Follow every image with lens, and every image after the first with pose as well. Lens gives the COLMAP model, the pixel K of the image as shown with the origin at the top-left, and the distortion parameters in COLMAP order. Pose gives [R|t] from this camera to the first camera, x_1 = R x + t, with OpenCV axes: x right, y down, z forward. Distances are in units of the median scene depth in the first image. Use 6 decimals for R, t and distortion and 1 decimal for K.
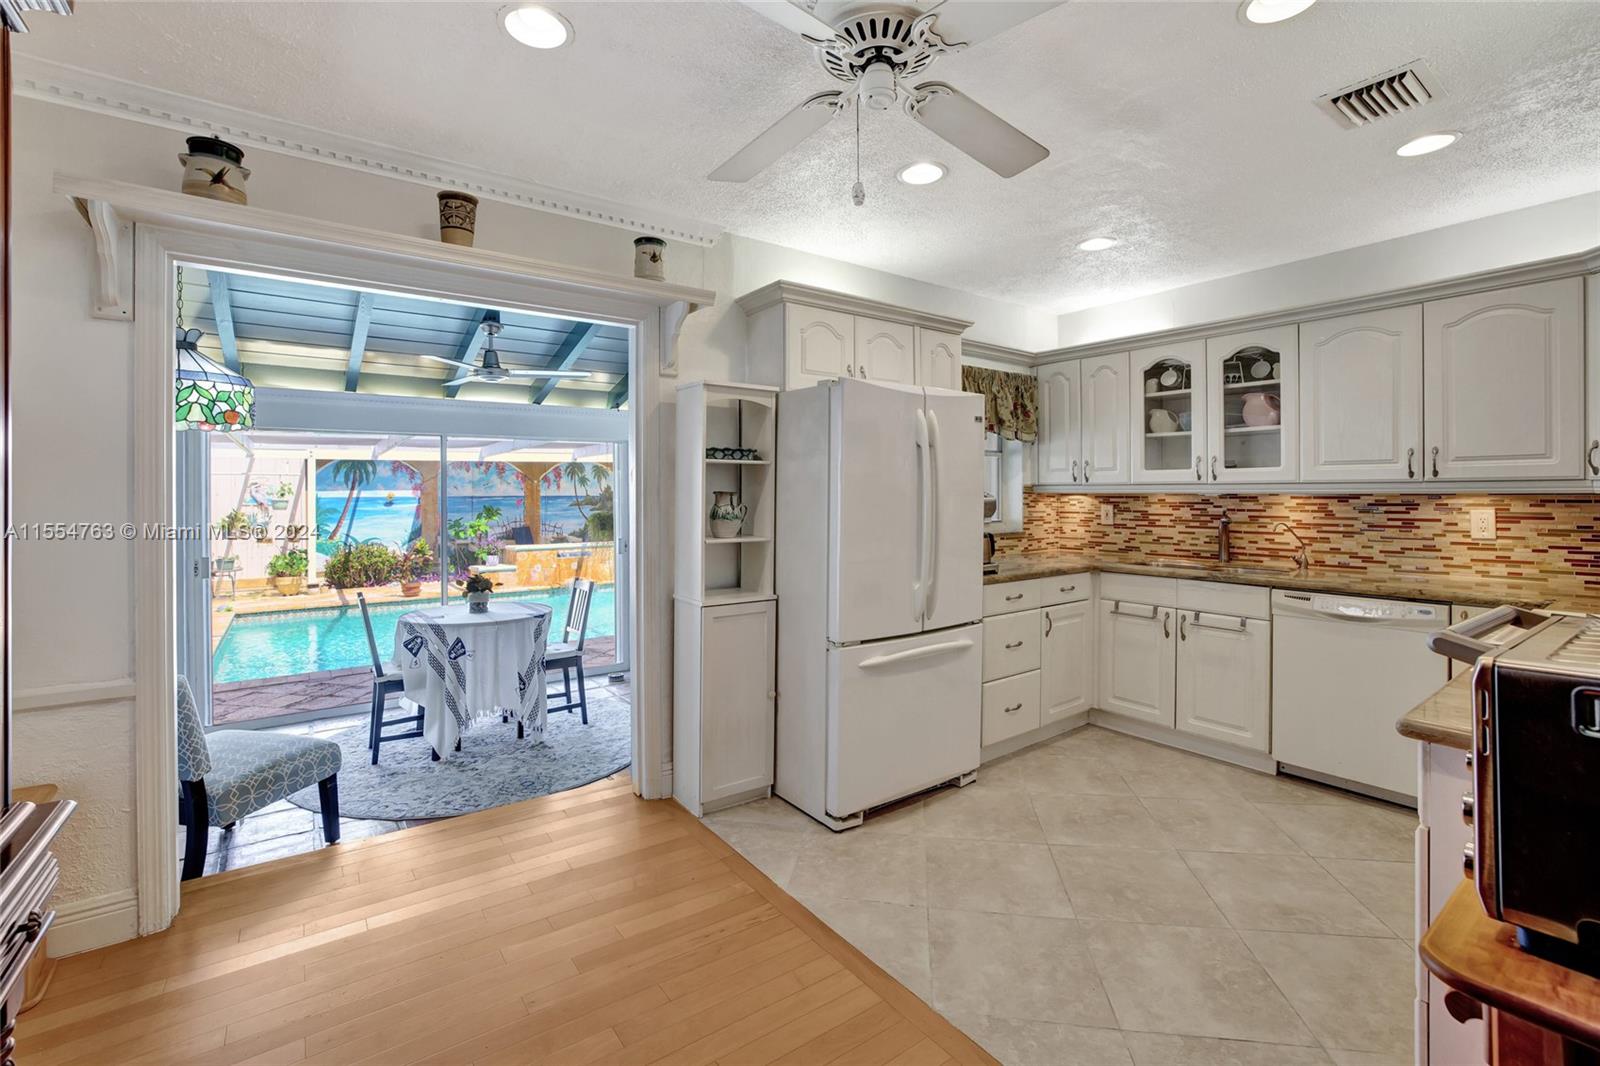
lens RADIAL K [[702.3, 0, 775.7], [0, 702.3, 491.1], [0, 0, 1]] dist [-0.003502, -0.000195]
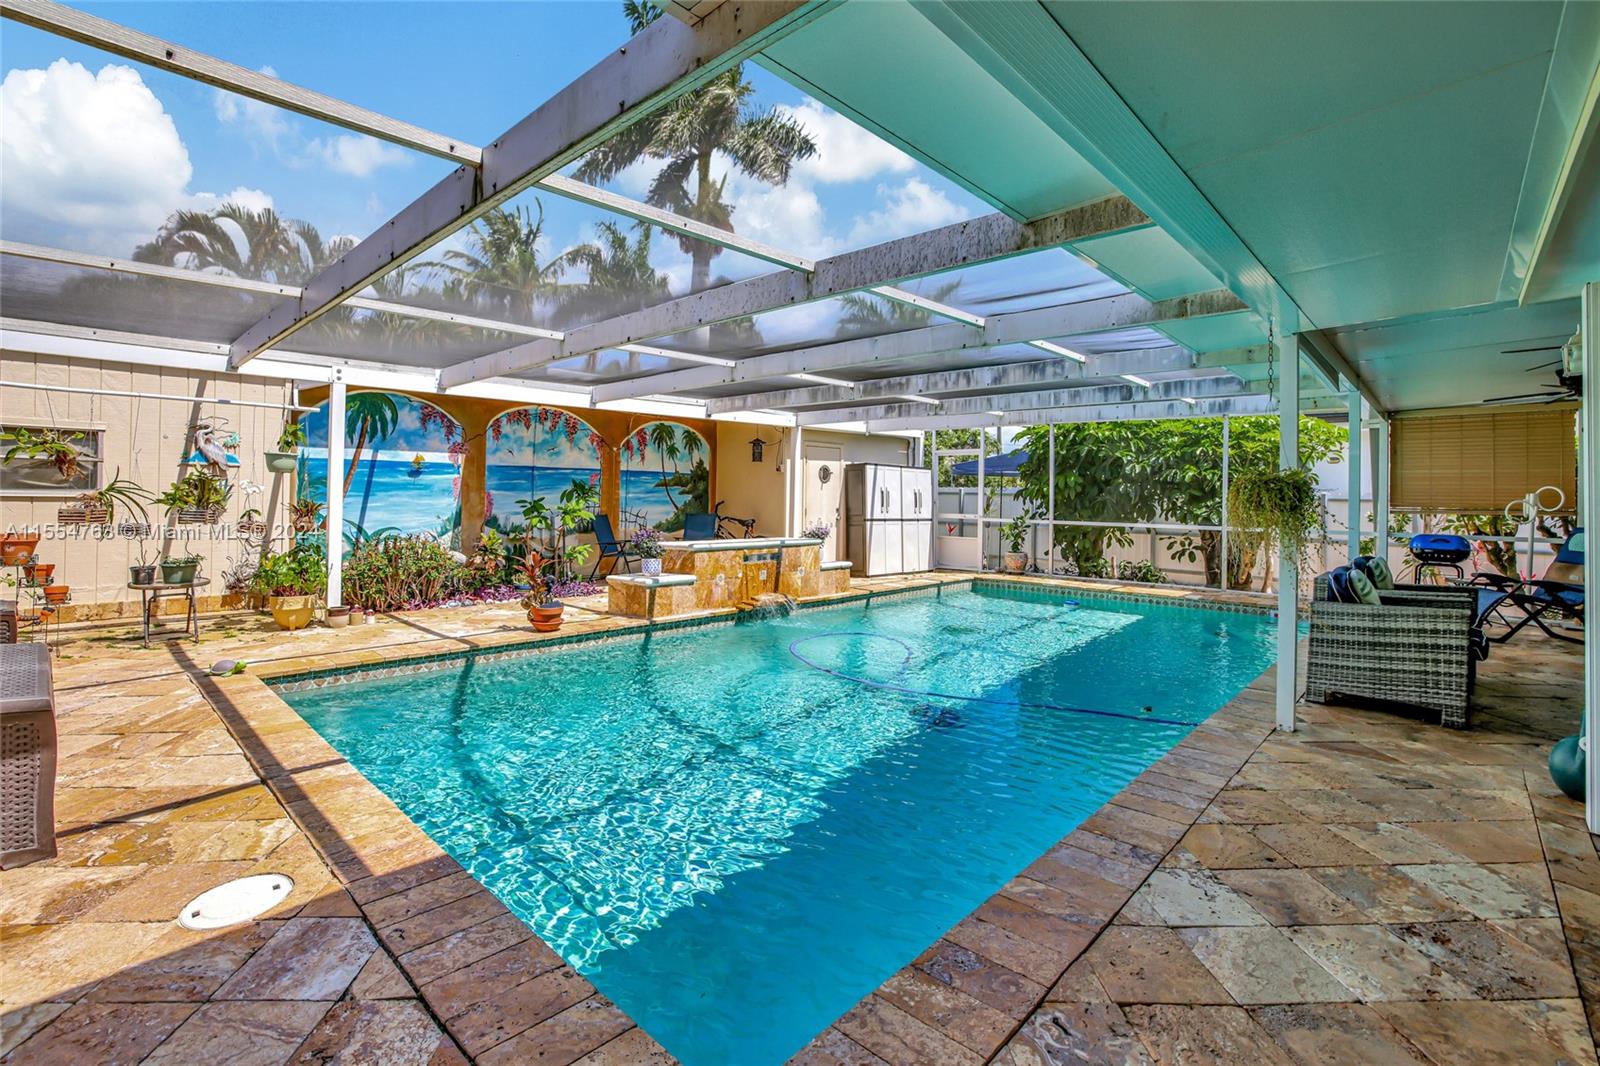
lens RADIAL K [[727.1, 0, 778.7], [0, 727.1, 494.1], [0, 0, 1]] dist [-0.032799, 0.000192]
pose [[0.980161, 0.023162, 0.196843, -0.993883], [-0.024266, 0.999700, 0.003198, 0.074100], [-0.196710, -0.007911, 0.980430, 0.860846]]
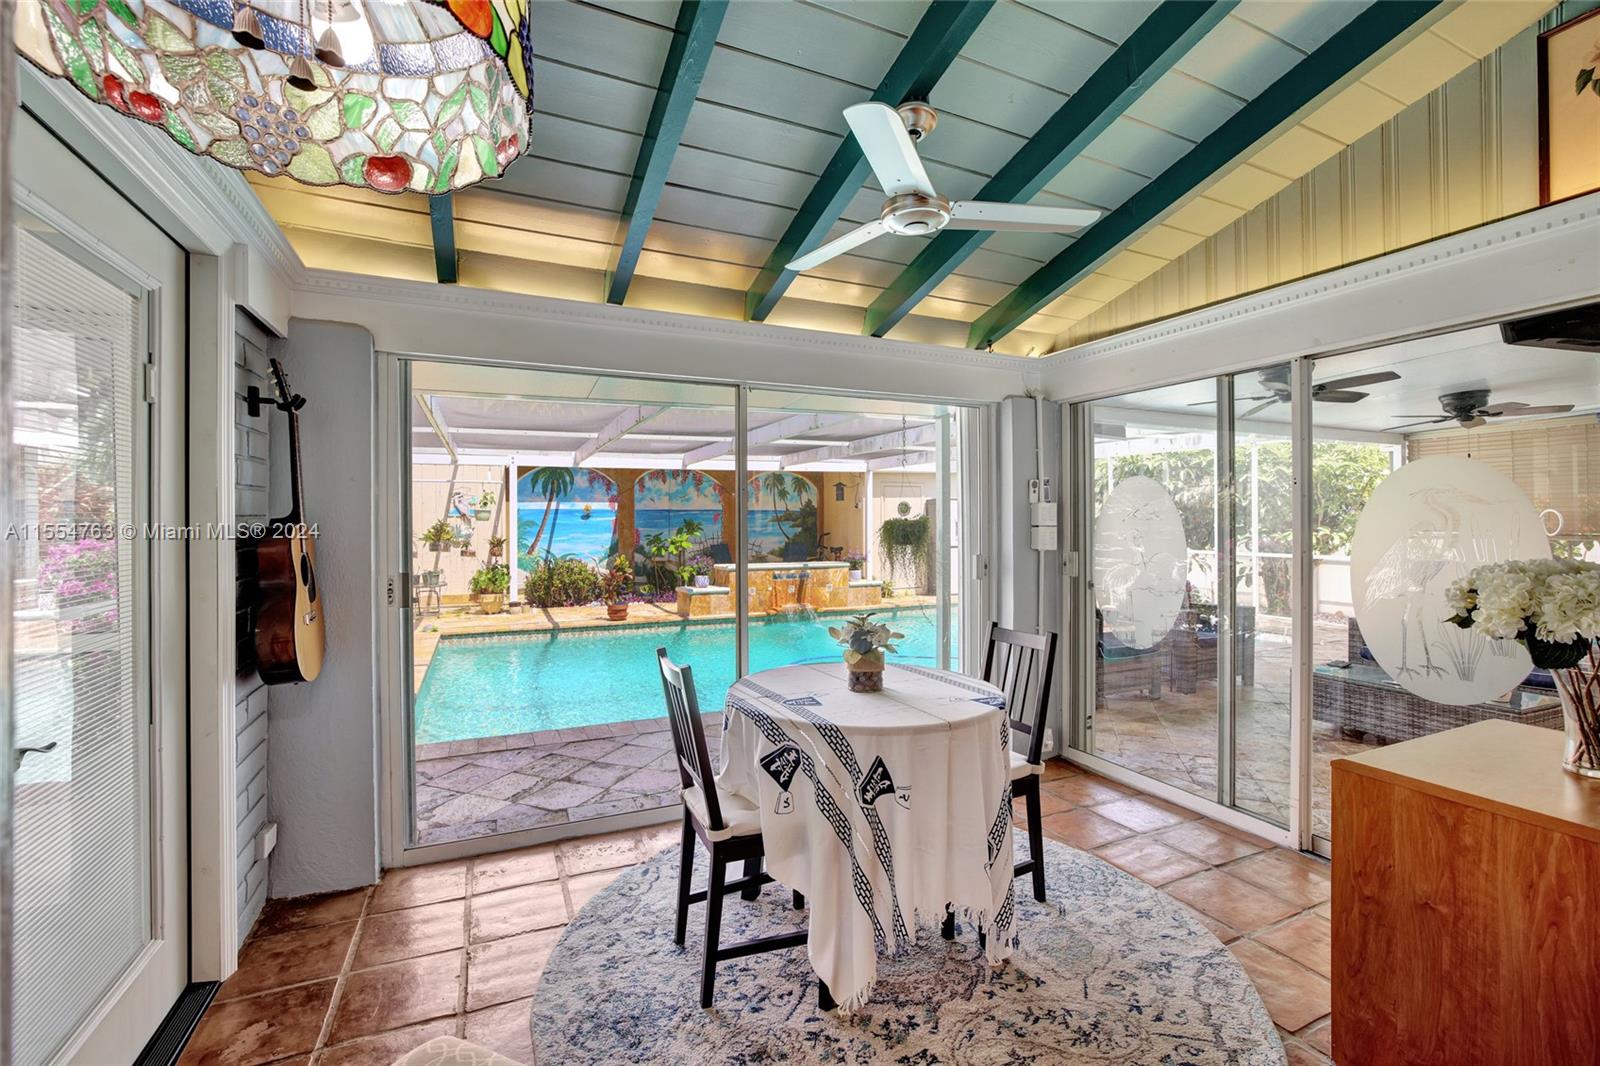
lens RADIAL K [[691.2, 0, 791.0], [0, 691.2, 520.2], [0, 0, 1]] dist [-0.047596, 0.015335]
pose [[0.983633, 0.006248, -0.180076, -0.335867], [-0.005009, 0.999961, 0.007336, 0.039811], [0.180115, -0.006314, 0.983625, 0.429730]]
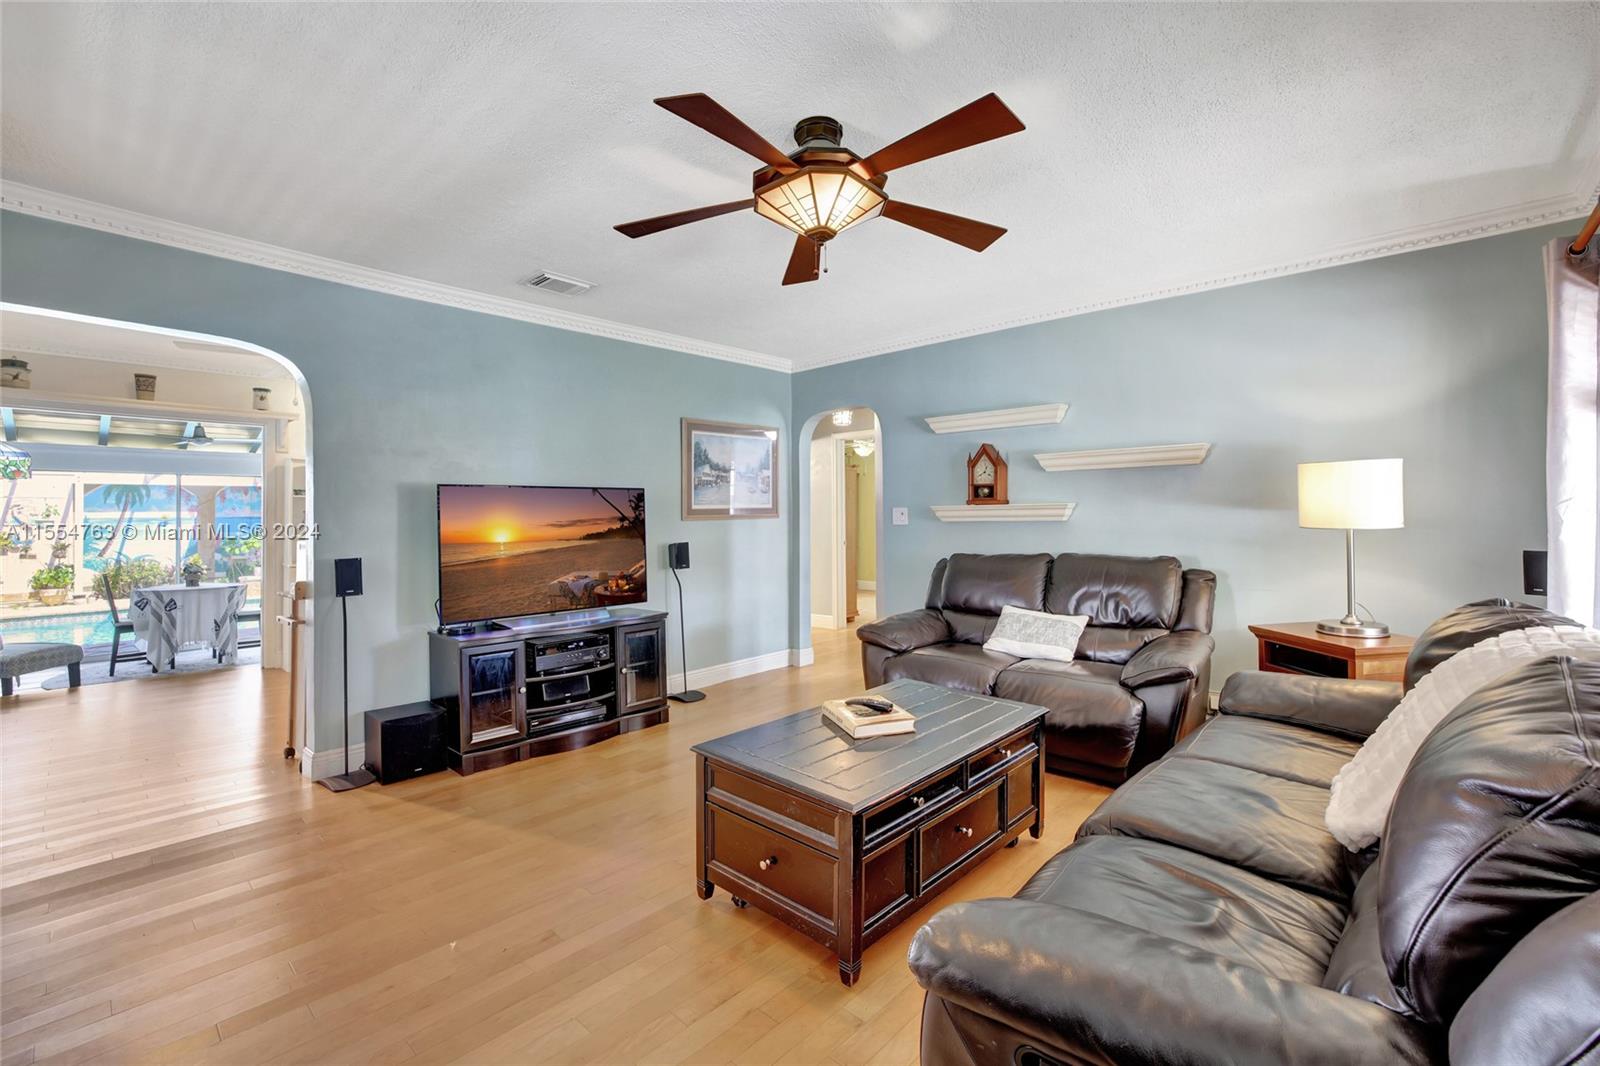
lens RADIAL K [[693.5, 0, 770.1], [0, 693.5, 503.2], [0, 0, 1]] dist [-0.003573, 0.005858]
pose [[0.981827, 0.001313, 0.189774, 0.497558], [0.001301, 0.999906, -0.013652, 0.004521], [-0.189774, 0.013651, 0.981733, -0.706046]]
